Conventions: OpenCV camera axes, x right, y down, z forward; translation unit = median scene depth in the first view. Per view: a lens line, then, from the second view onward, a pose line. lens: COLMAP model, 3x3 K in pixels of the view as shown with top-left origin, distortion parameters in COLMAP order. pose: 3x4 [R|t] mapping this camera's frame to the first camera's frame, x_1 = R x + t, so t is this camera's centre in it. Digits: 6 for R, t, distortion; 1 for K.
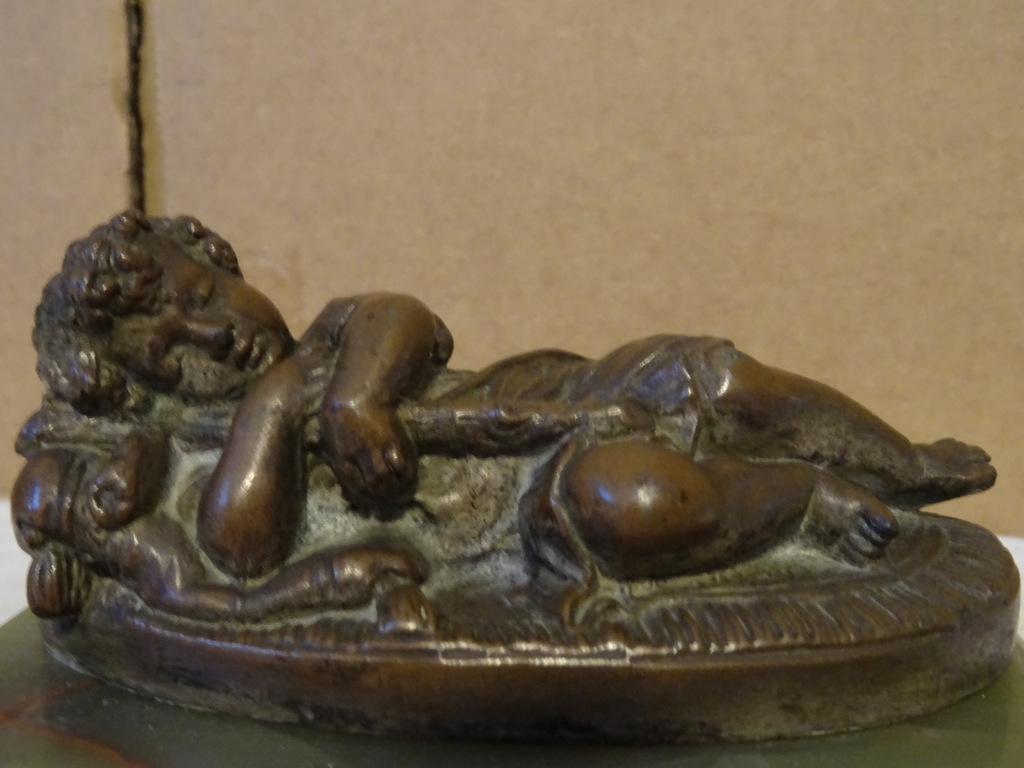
lens RADIAL K [[1084.0, 0, 512.0], [0, 1084.0, 384.0], [0, 0, 1]] dist [-0.063120, 0.009491]
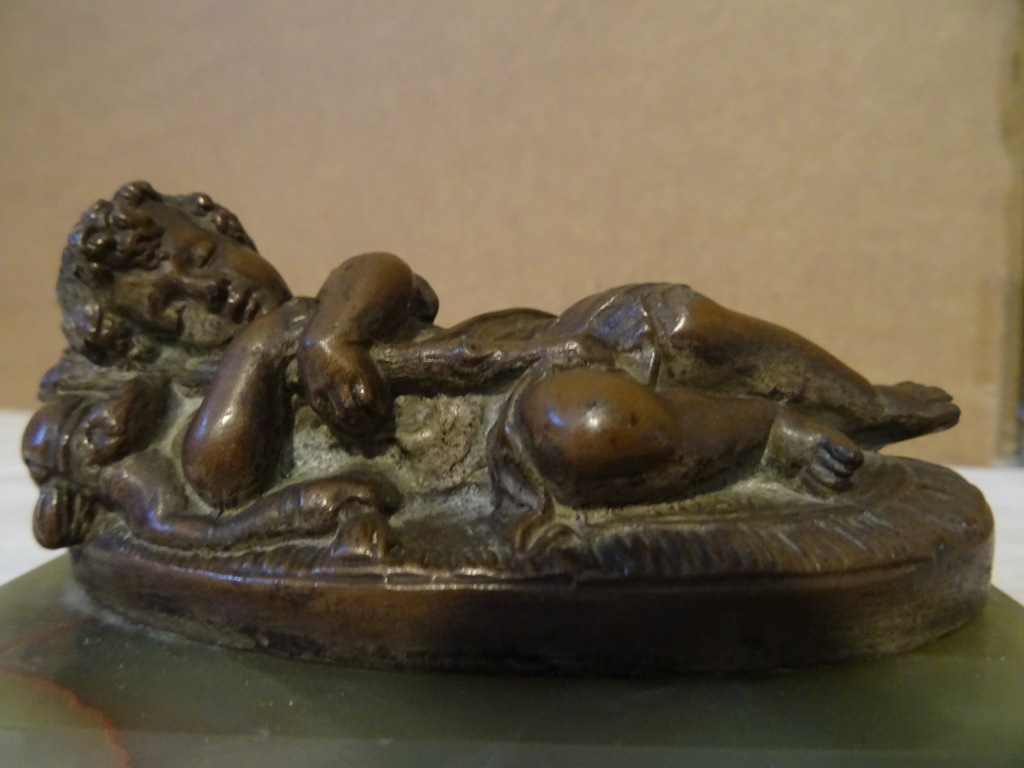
lens RADIAL K [[726.5, 0, 512.0], [0, 726.5, 384.0], [0, 0, 1]] dist [0.005417, -0.007925]
pose [[0.996255, -0.016737, -0.084830, 0.094417], [0.013271, 0.999060, -0.041263, 0.088088], [0.085441, 0.039983, 0.995541, 0.298344]]
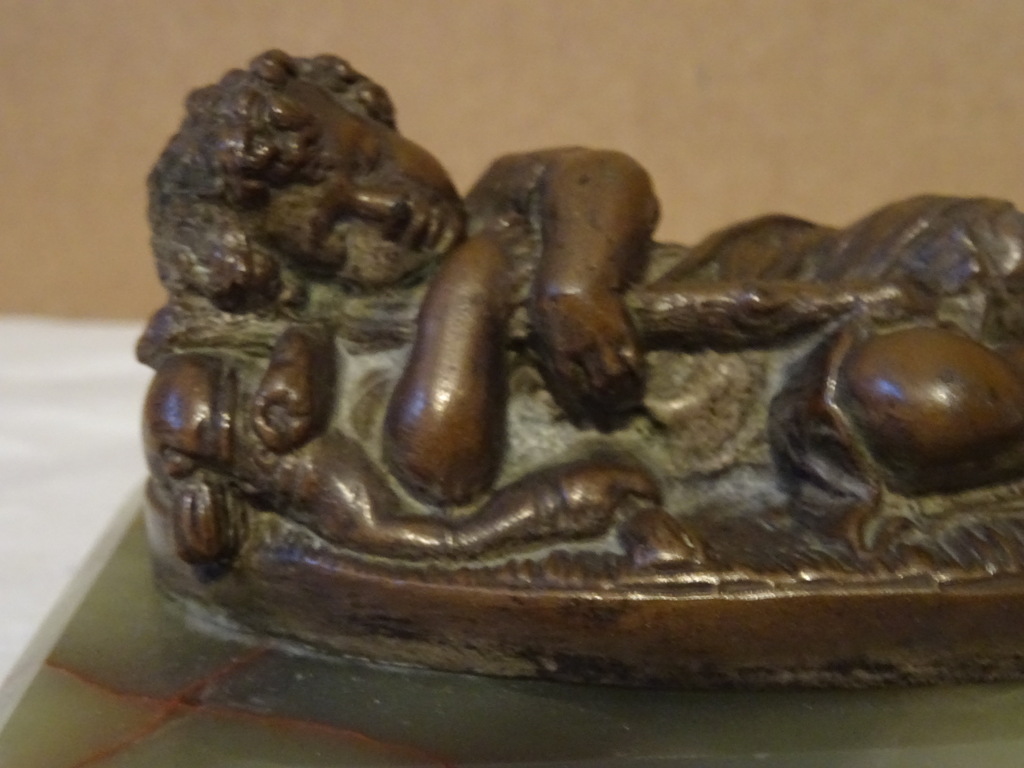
lens RADIAL K [[1523.0, 0, 512.0], [0, 1523.0, 384.0], [0, 0, 1]] dist [-0.135883, -0.084817]
pose [[0.999456, -0.023158, 0.023488, -0.218044], [0.020849, 0.995334, 0.094208, -0.019499], [-0.025560, -0.093667, 0.995275, -0.136052]]
